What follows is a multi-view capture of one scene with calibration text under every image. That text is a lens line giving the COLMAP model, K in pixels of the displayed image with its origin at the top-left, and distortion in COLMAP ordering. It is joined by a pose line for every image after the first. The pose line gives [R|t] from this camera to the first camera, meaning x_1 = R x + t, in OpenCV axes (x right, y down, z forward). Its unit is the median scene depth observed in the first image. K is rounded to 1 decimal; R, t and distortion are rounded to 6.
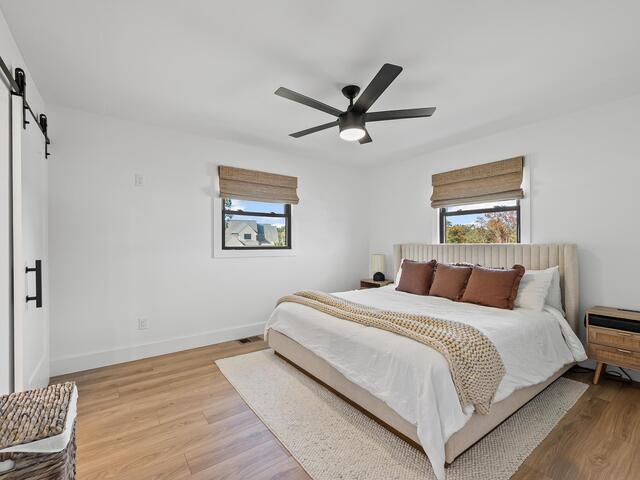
lens RADIAL K [[292.4, 0, 326.6], [0, 292.4, 236.4], [0, 0, 1]] dist [-0.001113, -0.000313]
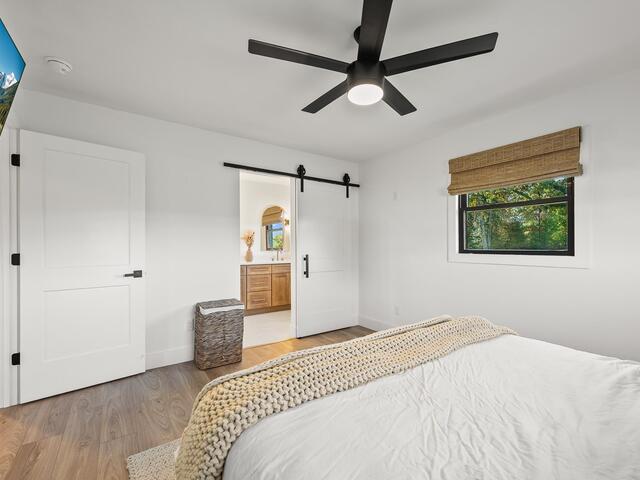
lens RADIAL K [[292.4, 0, 326.6], [0, 292.4, 236.4], [0, 0, 1]] dist [-0.001113, -0.000313]
pose [[-0.033630, -0.033610, -0.998869, 0.541399], [0.027439, 0.999027, -0.034539, 0.014894], [0.999058, -0.028569, -0.032675, 0.626424]]
